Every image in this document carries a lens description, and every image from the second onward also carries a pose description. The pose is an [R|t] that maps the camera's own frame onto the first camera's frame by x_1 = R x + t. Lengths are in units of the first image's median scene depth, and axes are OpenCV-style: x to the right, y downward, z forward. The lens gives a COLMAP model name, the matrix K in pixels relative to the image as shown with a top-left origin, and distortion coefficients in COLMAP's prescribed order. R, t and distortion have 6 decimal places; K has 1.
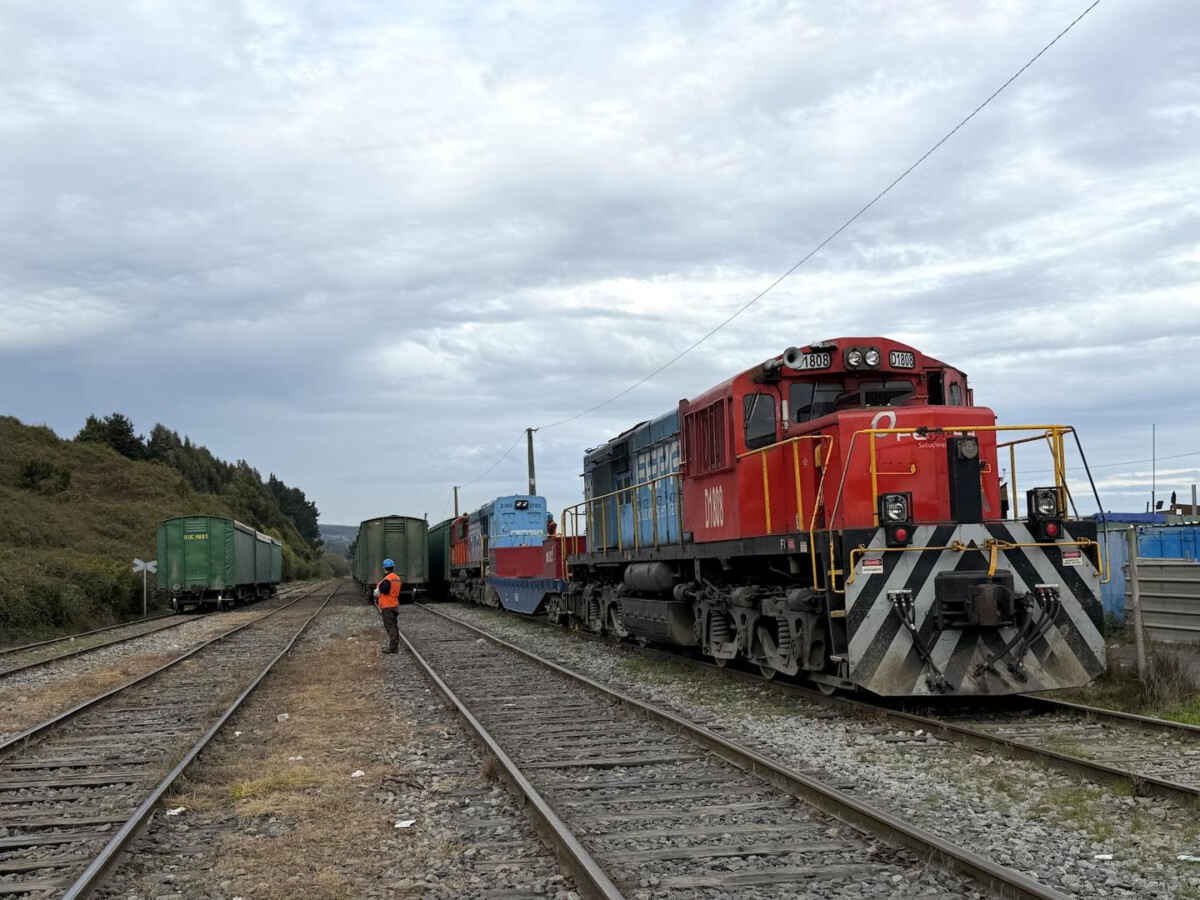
lens RADIAL K [[1371.9, 0, 599.6], [0, 1371.9, 425.8], [0, 0, 1]] dist [0.153195, -0.010511]
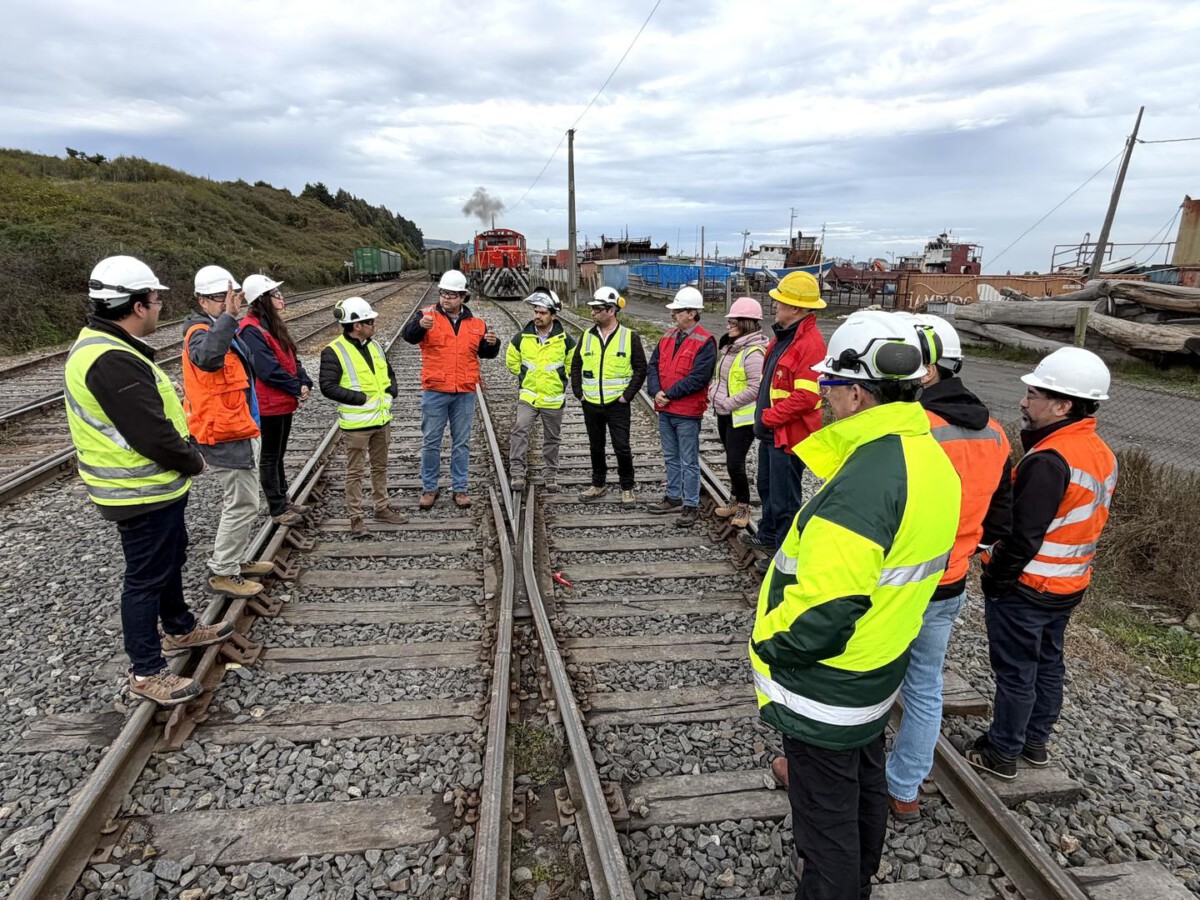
lens RADIAL K [[747.4, 0, 600.0], [0, 747.4, 450.0], [0, 0, 1]] dist [-0.005816, 0.055504]
pose [[0.999464, 0.021884, 0.024338, 0.513443], [-0.028797, 0.941381, 0.336113, -0.235544], [-0.015556, -0.336633, 0.941507, -1.897951]]
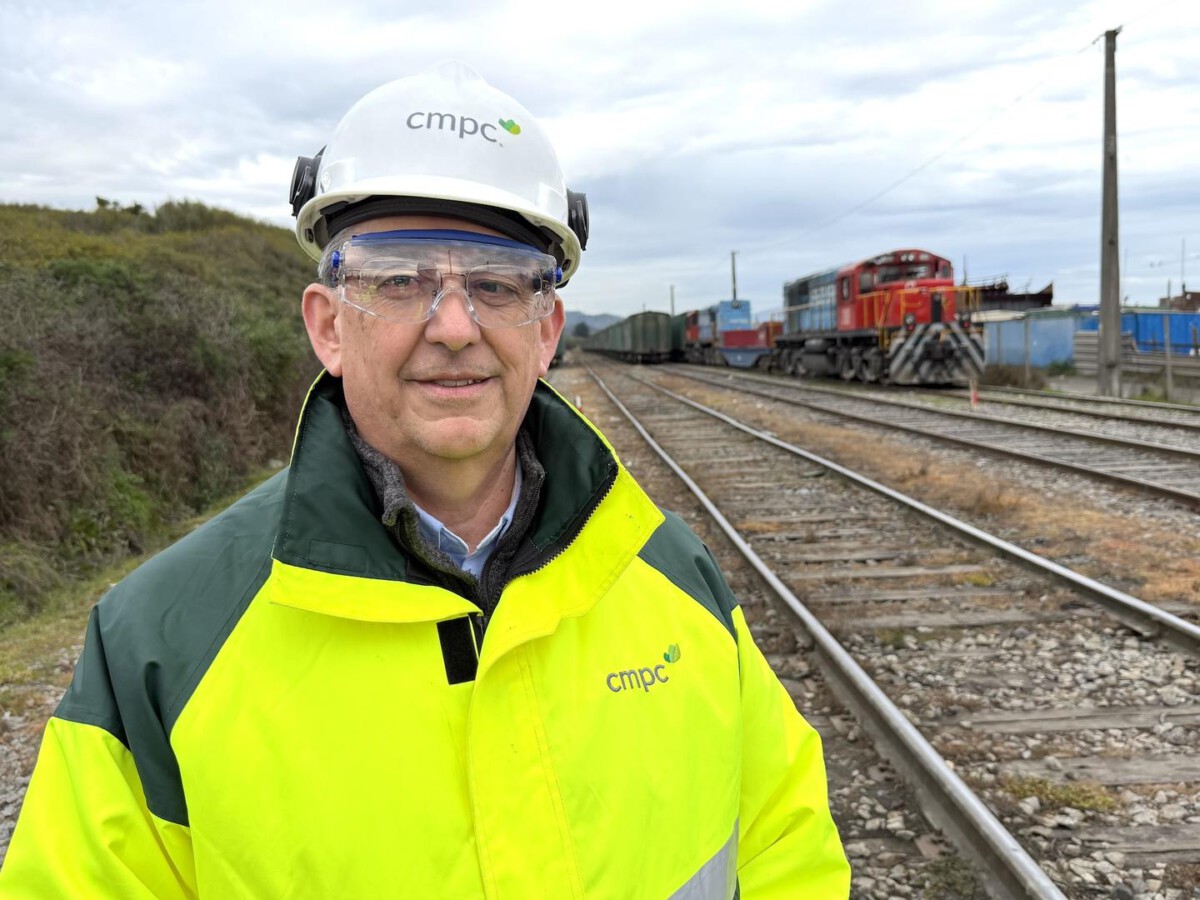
lens RADIAL K [[1111.9, 0, 599.0], [0, 1111.9, 435.4], [0, 0, 1]] dist [0.121413, -0.010080]
pose [[0.989484, 0.007429, -0.144454, -0.070566], [0.019360, 0.982892, 0.183161, -0.118902], [0.143344, -0.184032, 0.972412, -1.170907]]
